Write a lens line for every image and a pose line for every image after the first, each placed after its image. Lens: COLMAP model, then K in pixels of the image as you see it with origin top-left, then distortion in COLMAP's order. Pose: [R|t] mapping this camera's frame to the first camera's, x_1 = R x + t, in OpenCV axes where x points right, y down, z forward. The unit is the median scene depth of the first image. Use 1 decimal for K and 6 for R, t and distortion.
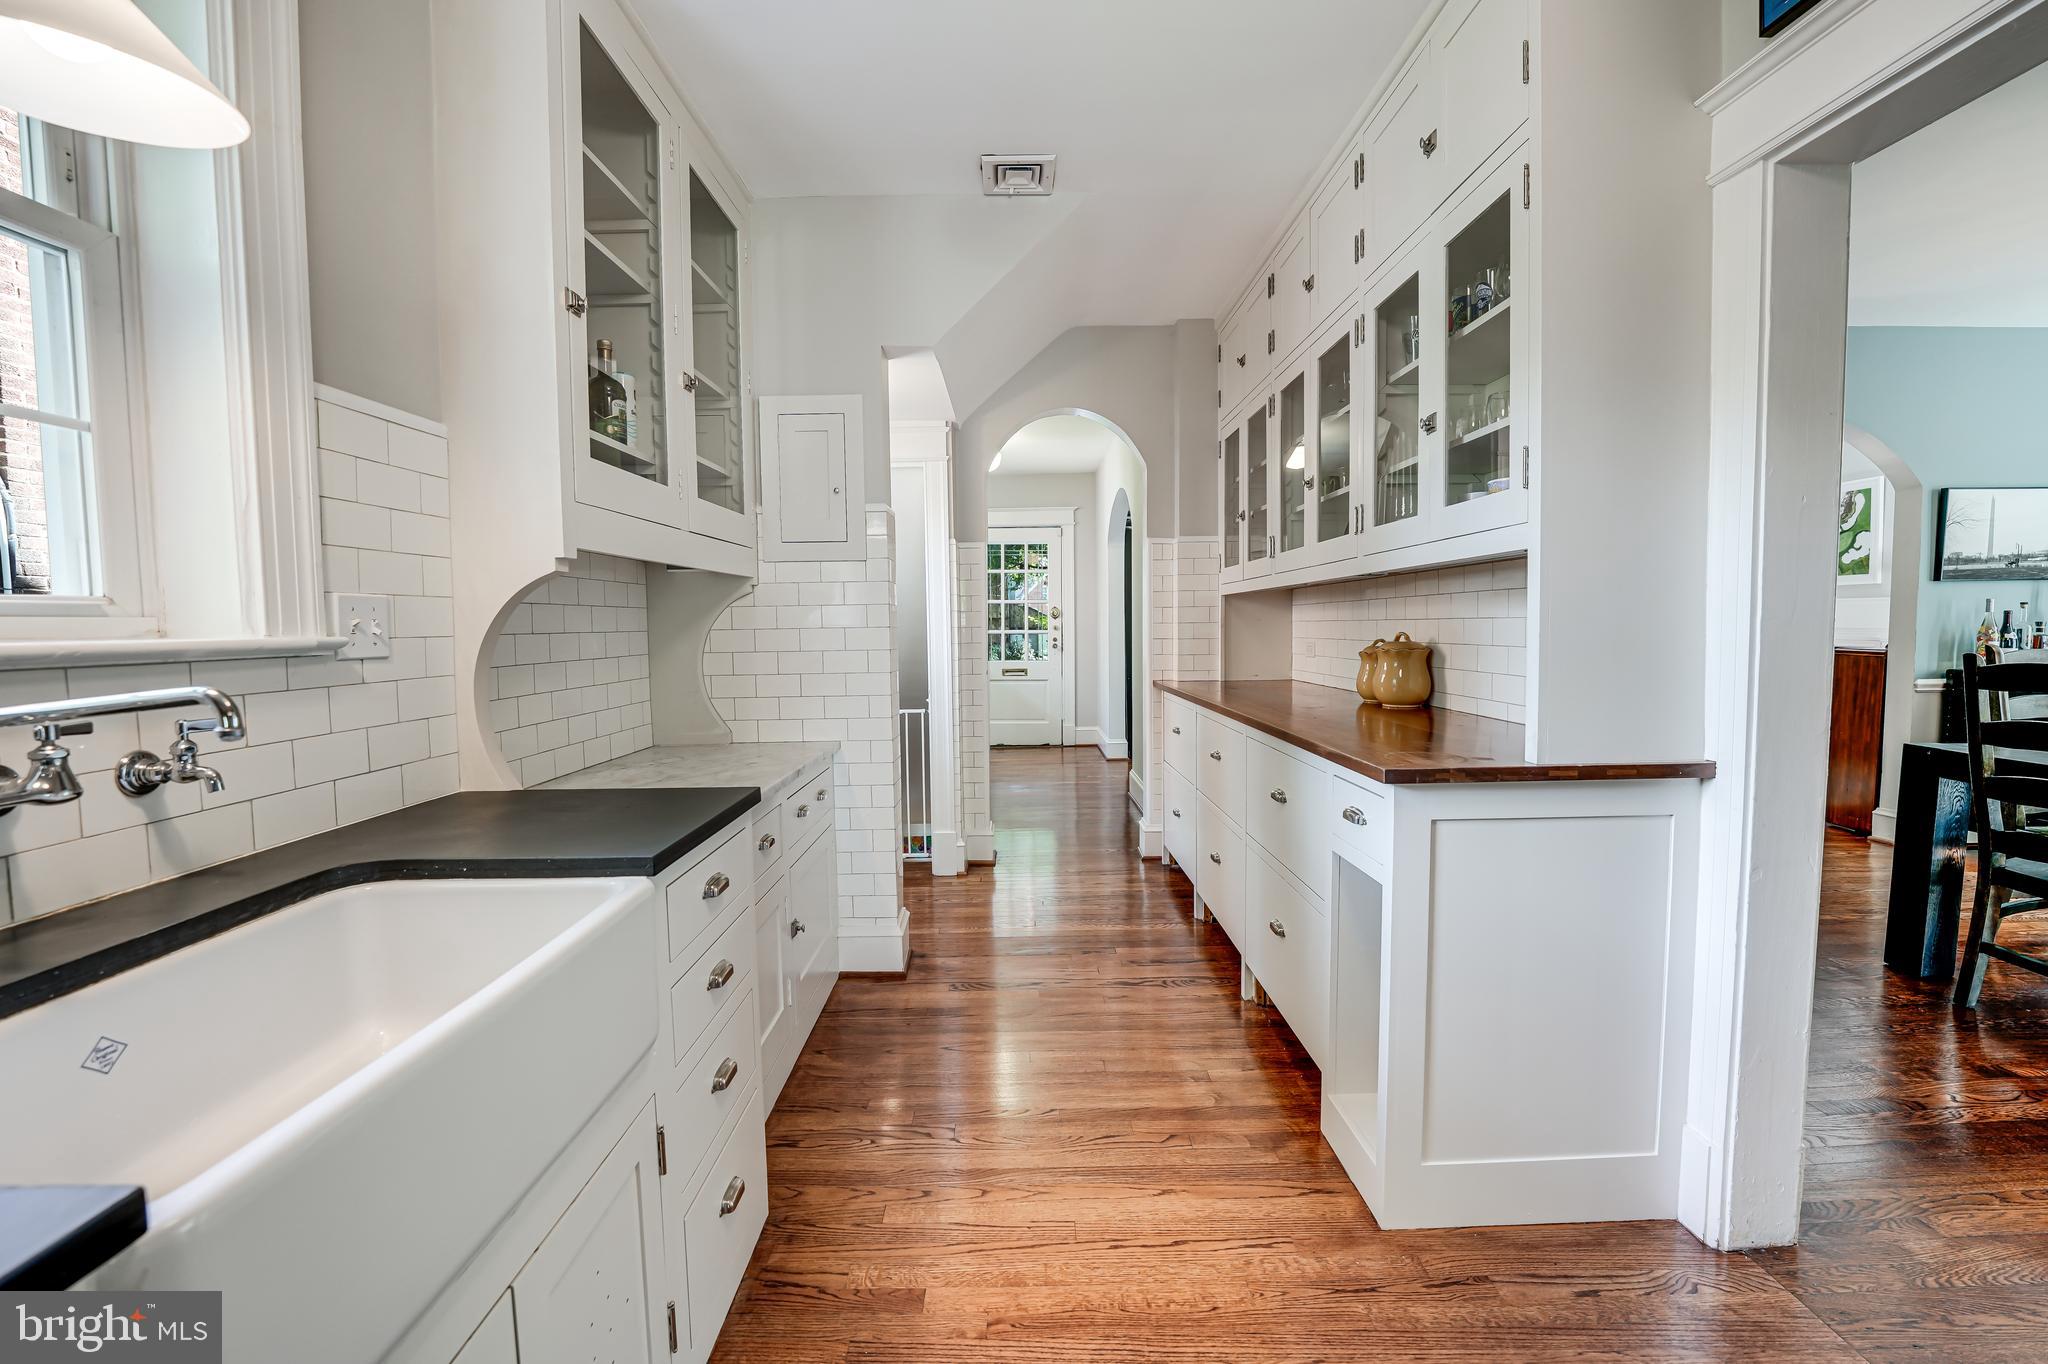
lens RADIAL K [[833.8, 0, 1024.1], [0, 833.8, 675.7], [0, 0, 1]] dist [-0.026685, 0.001149]
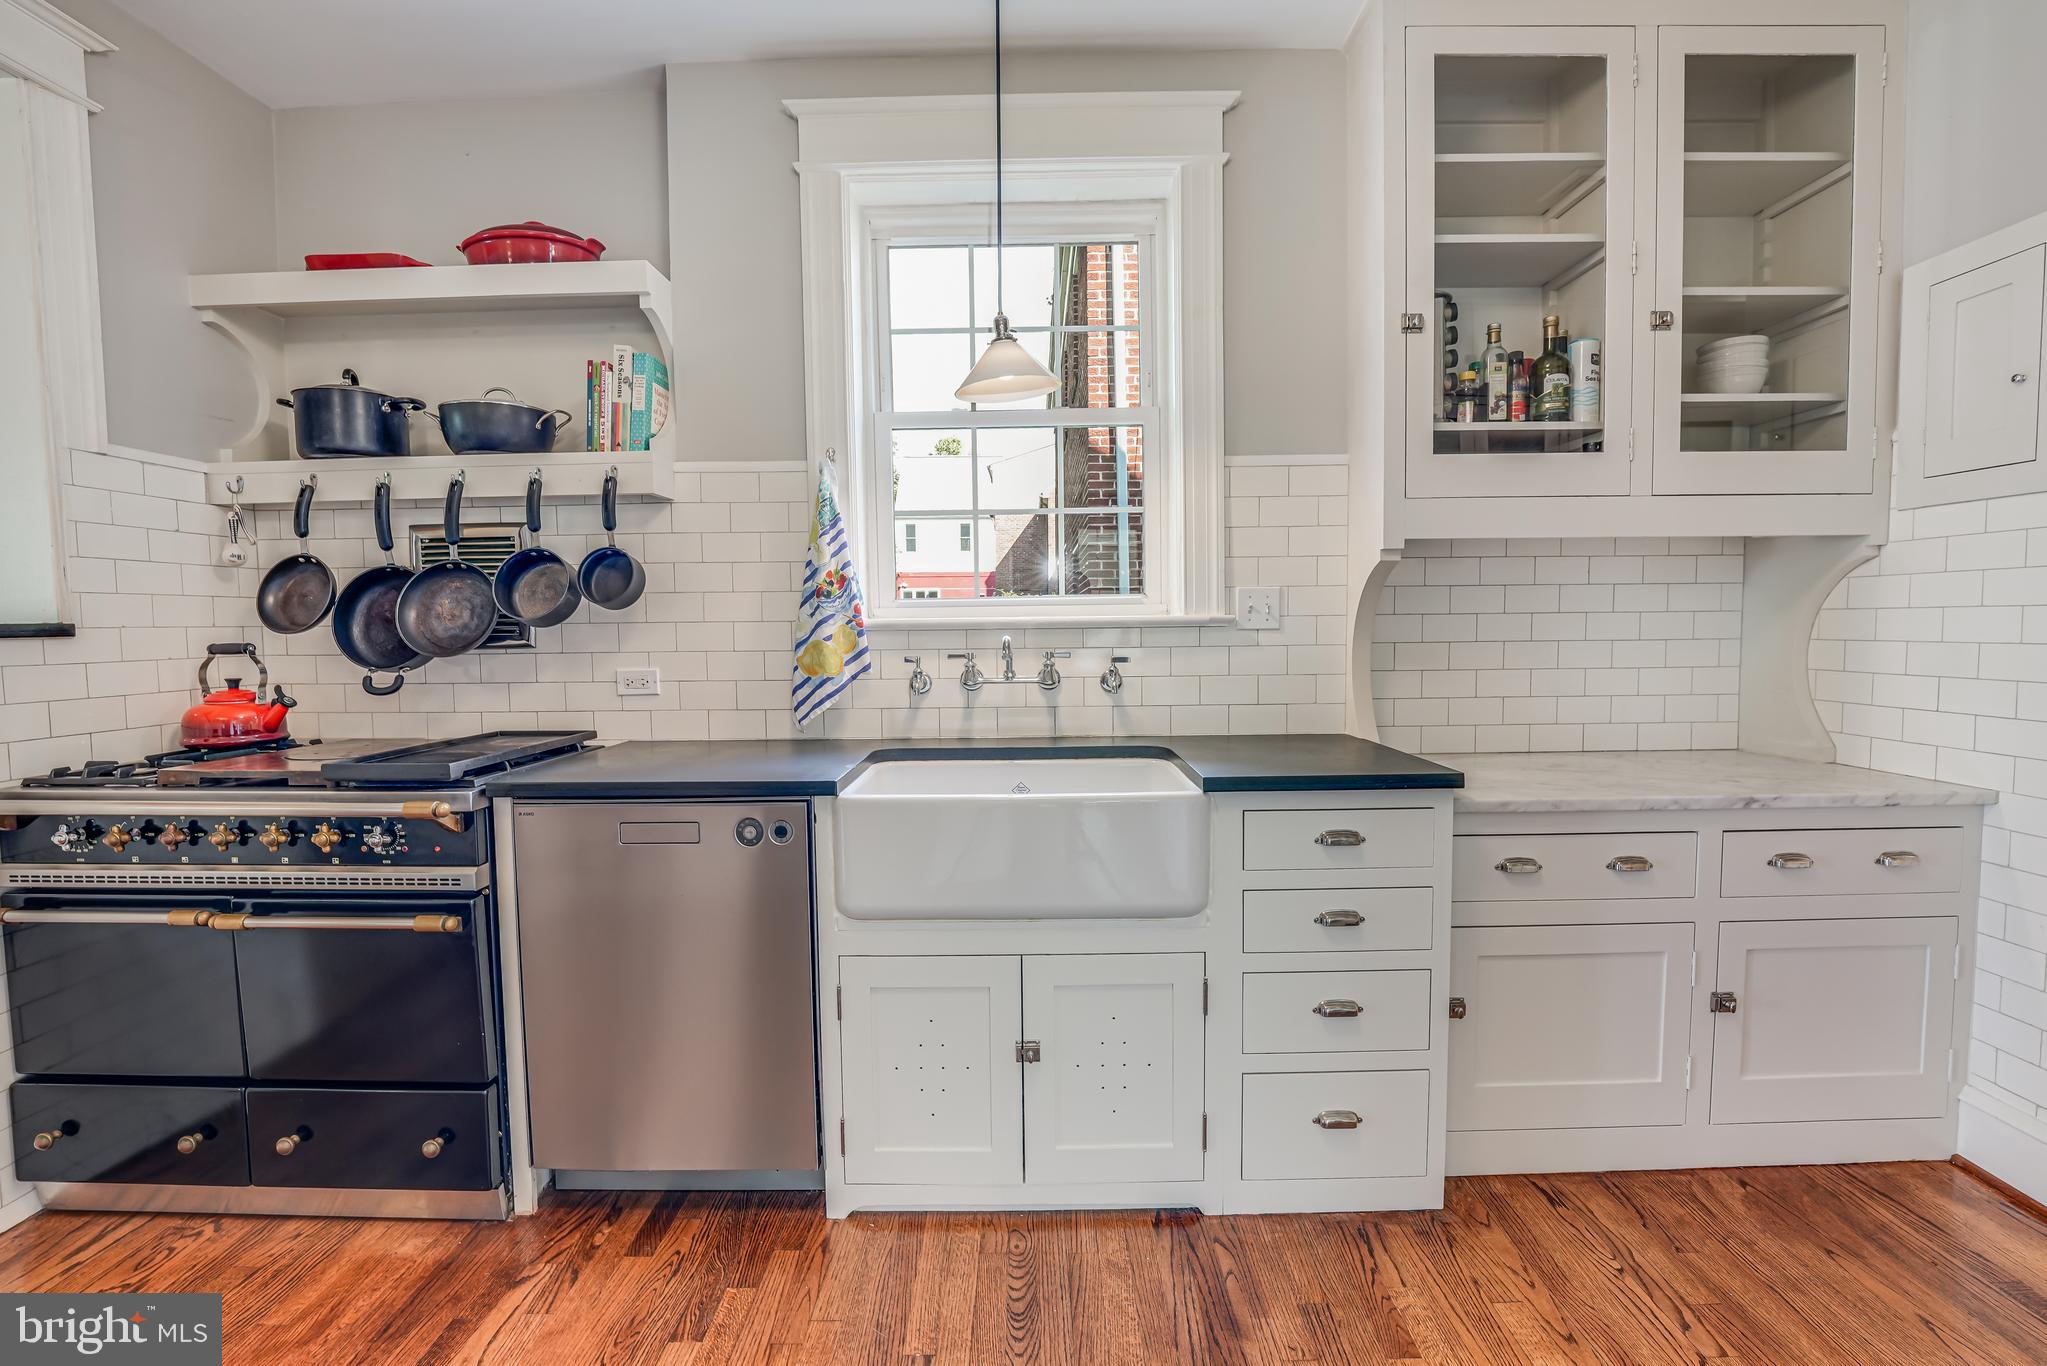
lens RADIAL K [[833.4, 0, 1023.6], [0, 833.4, 676.7], [0, 0, 1]] dist [-0.026685, 0.001149]
pose [[-0.004338, 0.075778, -0.997115, 0.486951], [-0.050455, 0.995838, 0.075901, -0.018645], [0.998717, 0.050639, -0.000497, 0.374860]]
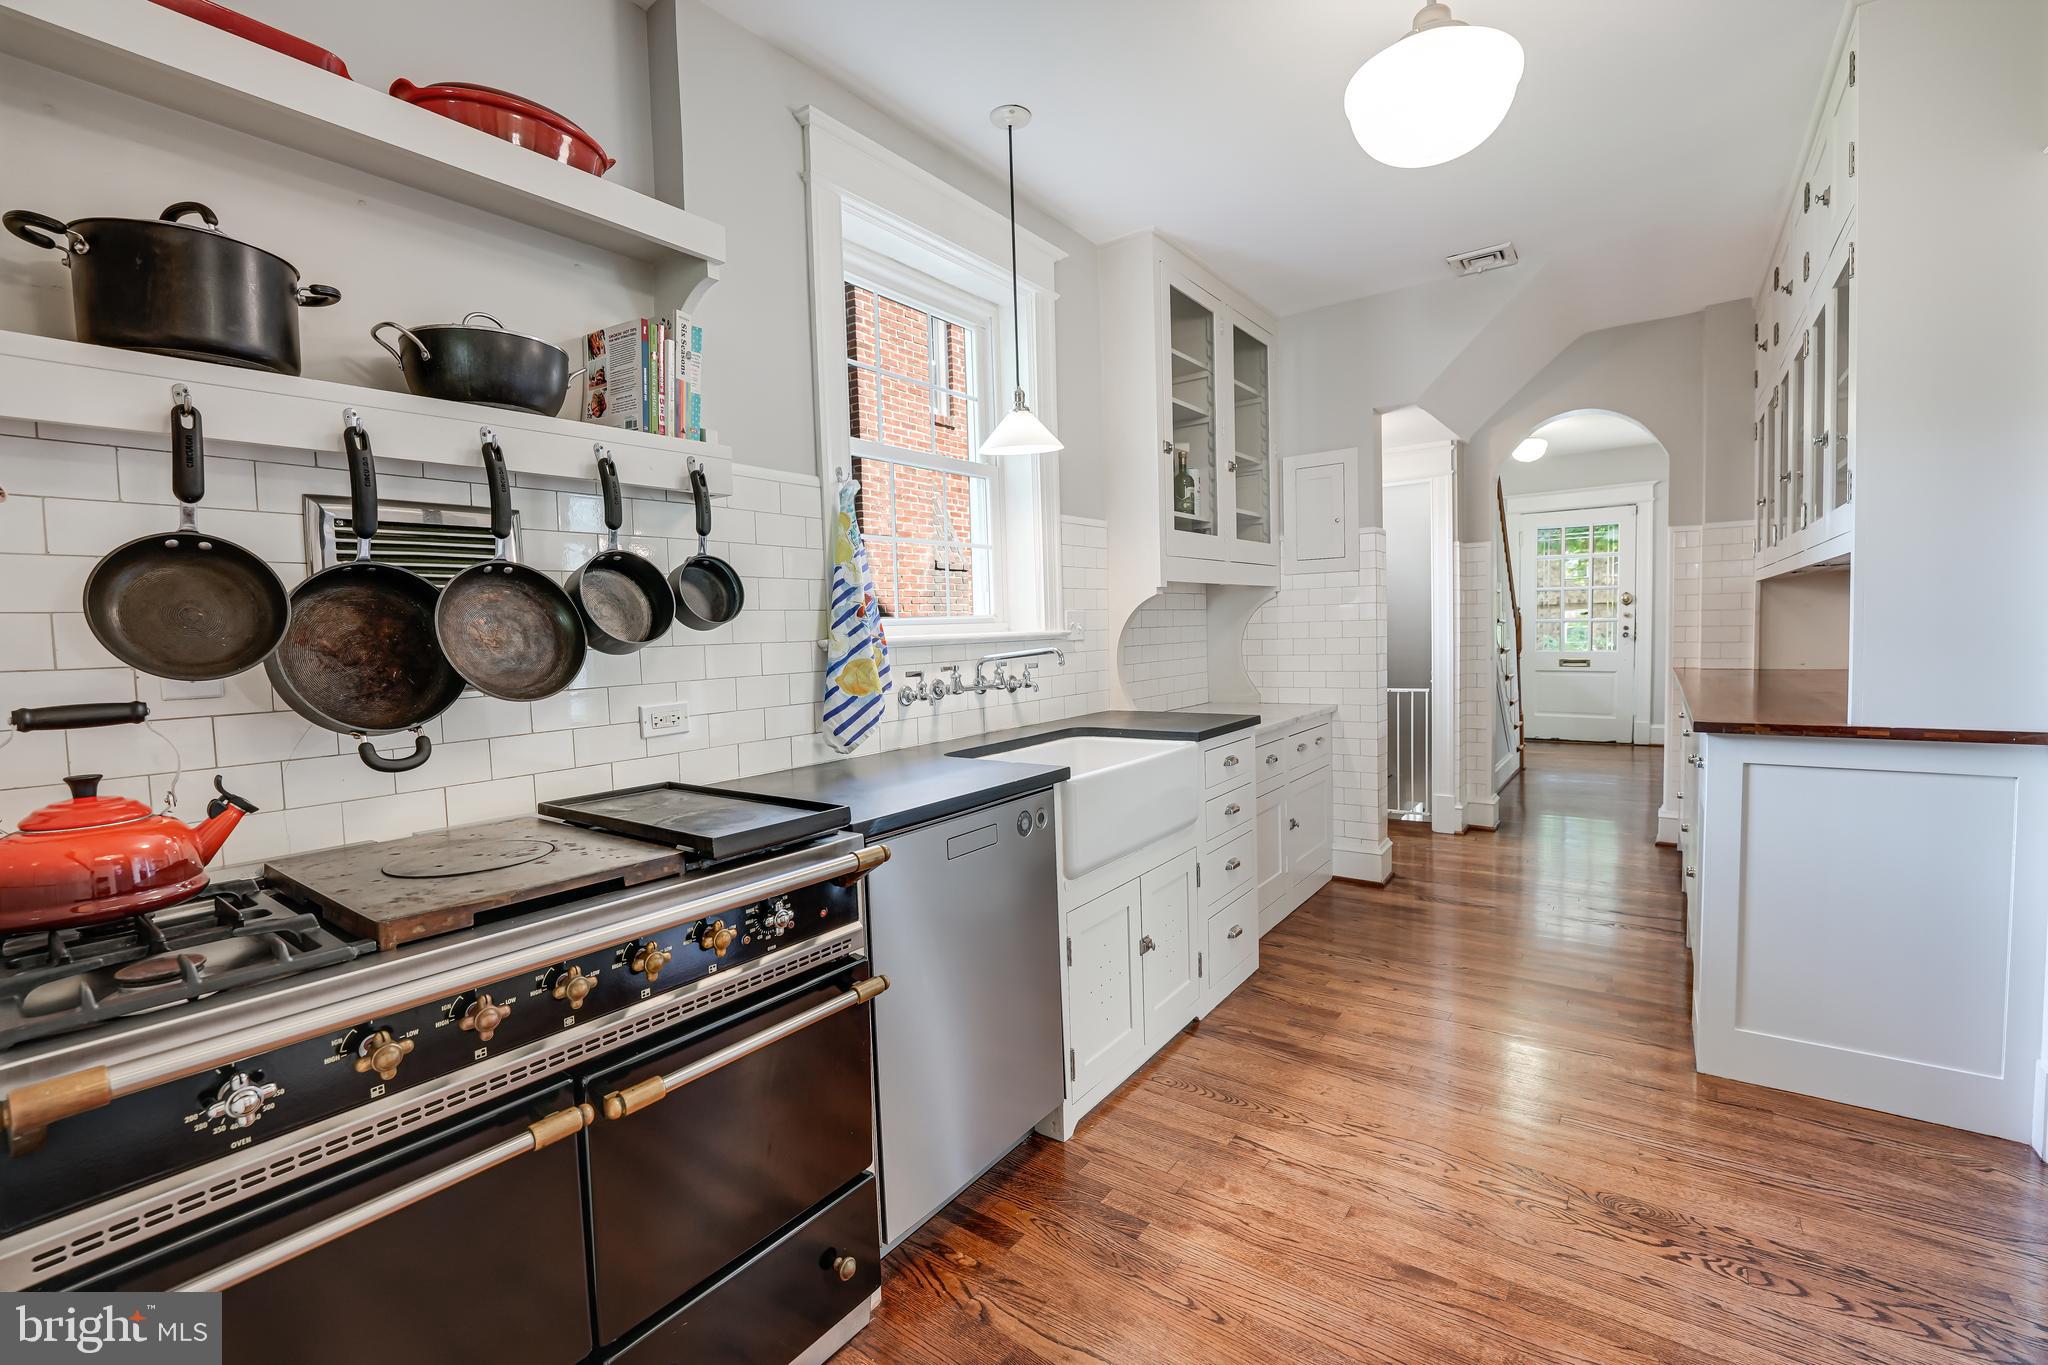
lens RADIAL K [[852.5, 0, 1036.7], [0, 852.5, 681.0], [0, 0, 1]] dist [-0.016622, 0.000233]
pose [[0.804859, 0.025879, -0.592902, 0.277165], [-0.016597, 0.999640, 0.021102, 0.025418], [0.593235, -0.007144, 0.804998, -0.546036]]
